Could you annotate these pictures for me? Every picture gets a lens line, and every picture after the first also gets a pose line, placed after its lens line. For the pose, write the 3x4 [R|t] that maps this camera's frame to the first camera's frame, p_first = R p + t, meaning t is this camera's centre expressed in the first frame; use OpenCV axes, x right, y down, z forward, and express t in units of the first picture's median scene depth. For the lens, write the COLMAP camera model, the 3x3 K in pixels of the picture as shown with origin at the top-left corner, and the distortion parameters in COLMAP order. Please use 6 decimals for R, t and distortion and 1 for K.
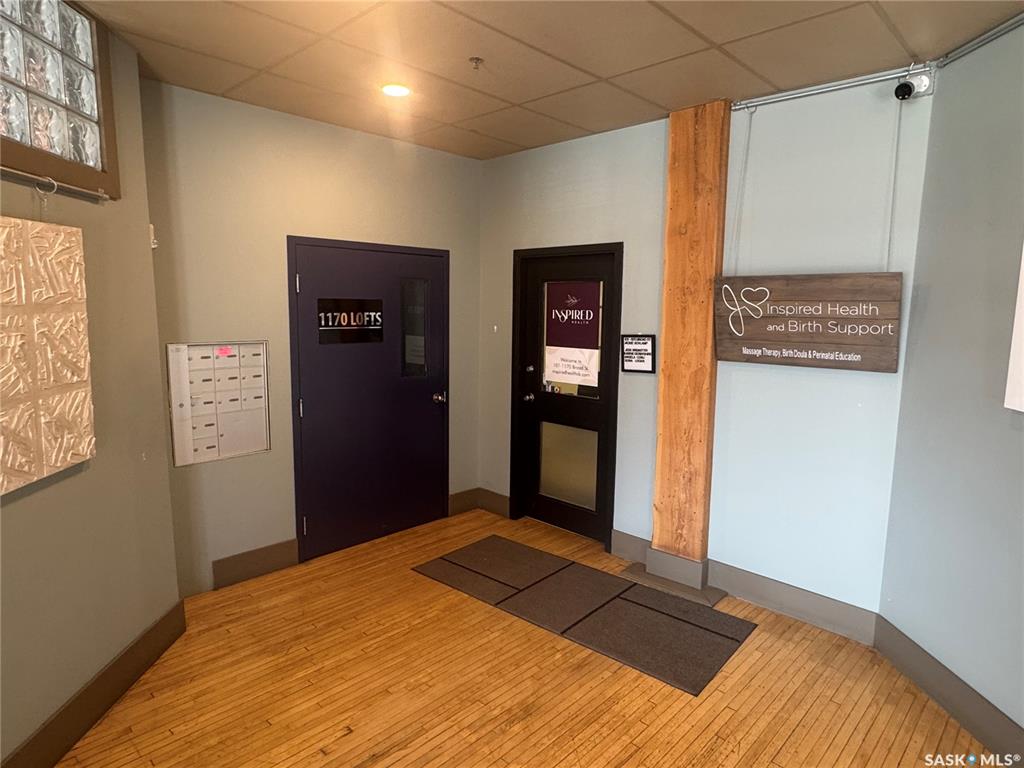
lens RADIAL K [[607.4, 0, 512.5], [0, 607.4, 386.1], [0, 0, 1]] dist [-0.006377, -0.000091]
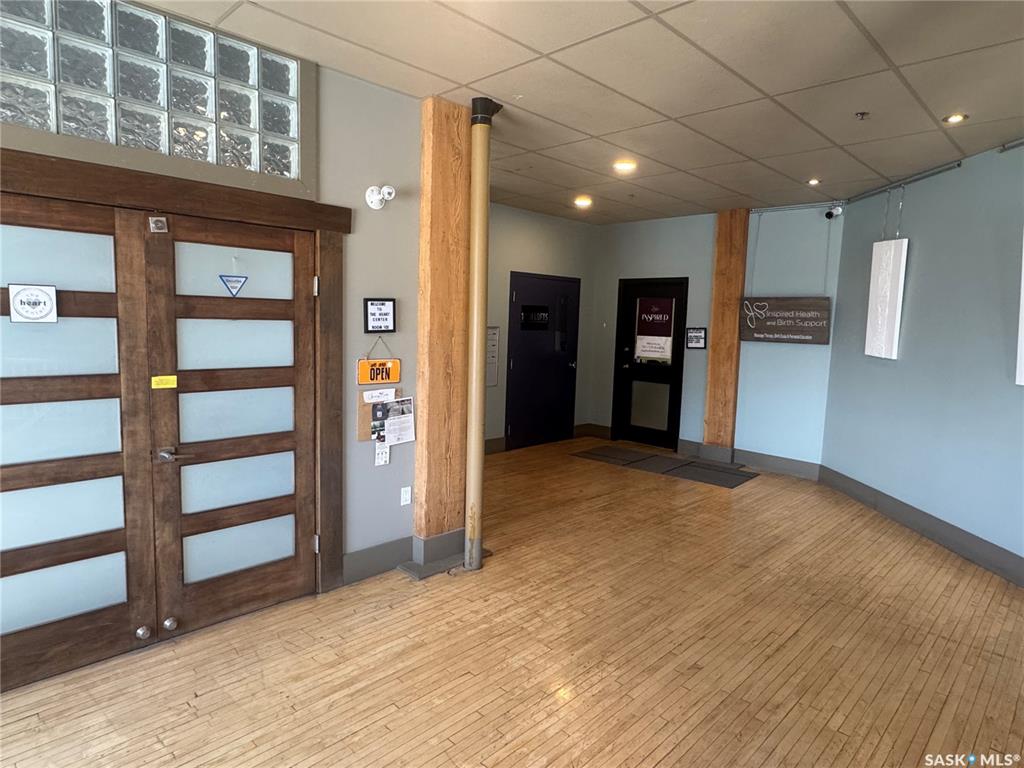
lens RADIAL K [[607.4, 0, 511.1], [0, 607.4, 381.9], [0, 0, 1]] dist [-0.006377, -0.000091]
pose [[0.999632, 0.019494, -0.018855, -0.330408], [-0.020031, 0.999388, -0.028692, 0.149106], [0.018284, 0.029059, 0.999410, -0.874494]]
